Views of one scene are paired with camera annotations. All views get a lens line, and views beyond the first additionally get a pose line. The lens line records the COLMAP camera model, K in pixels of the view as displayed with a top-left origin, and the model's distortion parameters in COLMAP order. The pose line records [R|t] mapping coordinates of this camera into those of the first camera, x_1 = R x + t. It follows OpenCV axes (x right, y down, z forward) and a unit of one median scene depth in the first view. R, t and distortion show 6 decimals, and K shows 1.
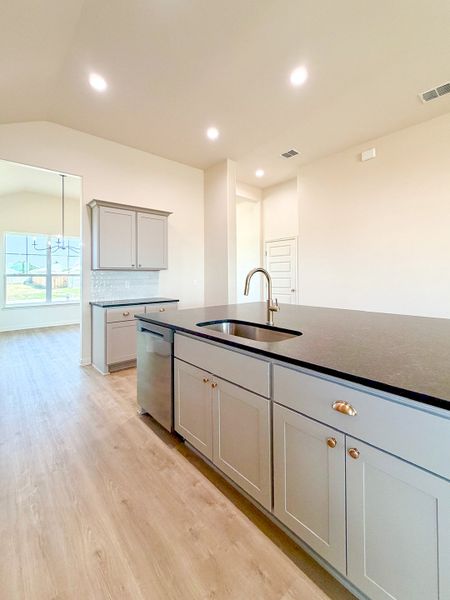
lens RADIAL K [[260.8, 0, 224.8], [0, 260.8, 273.4], [0, 0, 1]] dist [0.002738, 0.000477]
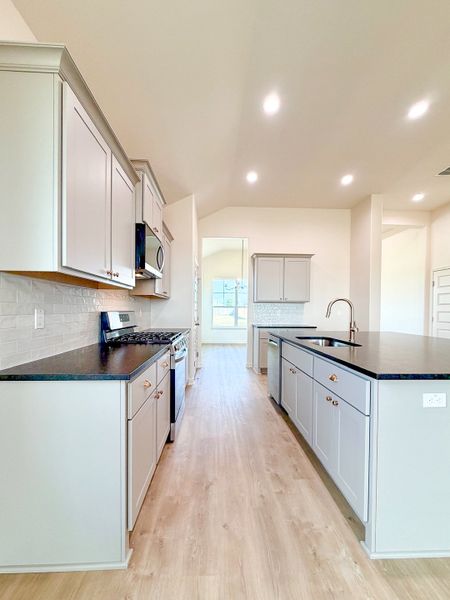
lens RADIAL K [[243.5, 0, 224.4], [0, 243.5, 312.9], [0, 0, 1]] dist [0.000663, 0.000055]
pose [[0.783140, 0.021721, -0.621466, 0.199309], [-0.008713, 0.999675, 0.023960, 0.014361], [0.621784, -0.013349, 0.783075, -0.151974]]
